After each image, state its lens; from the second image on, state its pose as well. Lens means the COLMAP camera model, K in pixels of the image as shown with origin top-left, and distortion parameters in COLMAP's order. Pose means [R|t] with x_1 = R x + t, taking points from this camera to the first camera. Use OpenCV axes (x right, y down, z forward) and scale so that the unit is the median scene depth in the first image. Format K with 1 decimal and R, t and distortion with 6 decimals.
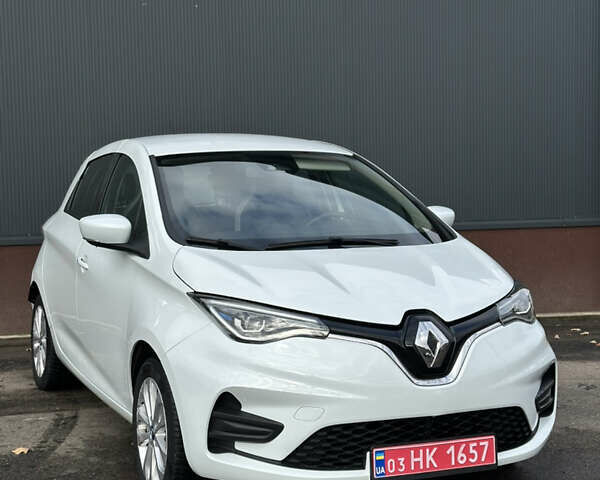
lens RADIAL K [[1112.9, 0, 302.2], [0, 1112.9, 230.5], [0, 0, 1]] dist [0.162092, 0.000000]
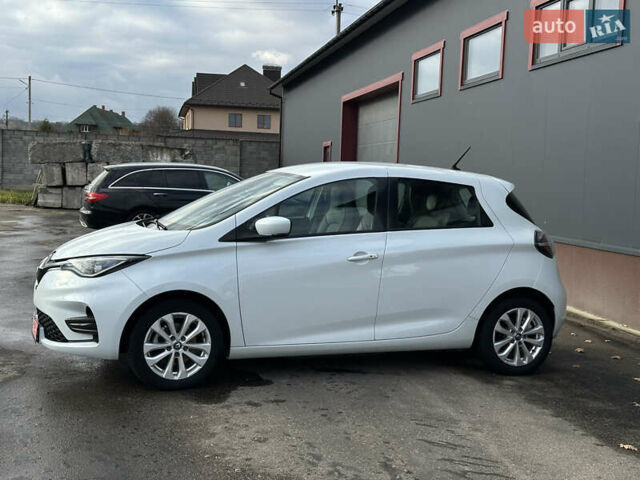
lens RADIAL K [[892.9, 0, 316.0], [0, 892.9, 240.4], [0, 0, 1]] dist [0.126460, 0.000000]
pose [[-0.060938, 0.087157, -0.994329, 1.535998], [-0.101756, 0.990448, 0.093053, -0.128793], [0.992941, 0.106850, -0.051488, 1.468856]]
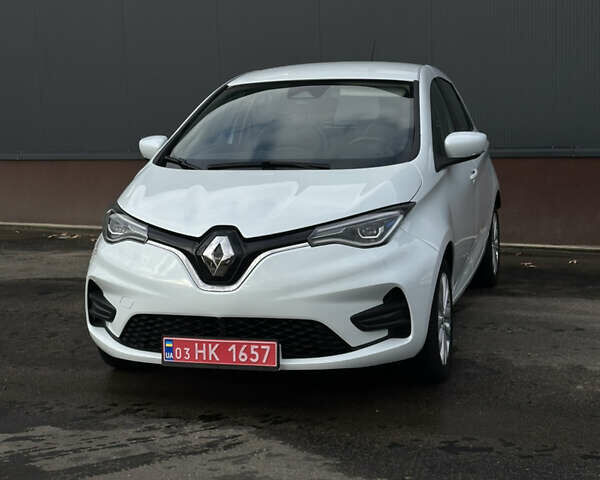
lens RADIAL K [[1112.9, 0, 308.7], [0, 1112.9, 242.9], [0, 0, 1]] dist [0.162092, 0.000000]
pose [[0.784029, 0.077787, -0.615830, 0.852646], [-0.022648, 0.995041, 0.096852, -0.023389], [0.620310, -0.061988, 0.781903, 0.155232]]
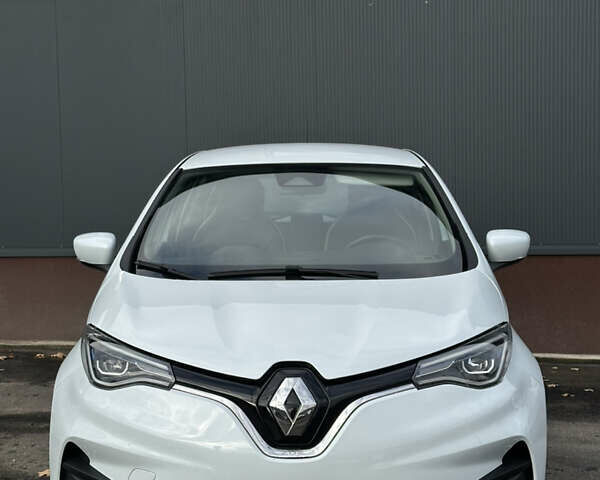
lens RADIAL K [[1112.9, 0, 307.4], [0, 1112.9, 241.5], [0, 0, 1]] dist [0.162092, 0.000000]
pose [[0.910672, 0.027830, -0.412191, 0.433384], [-0.026518, 0.999609, 0.008905, -0.023291], [0.412278, 0.002821, 0.911054, 0.258628]]
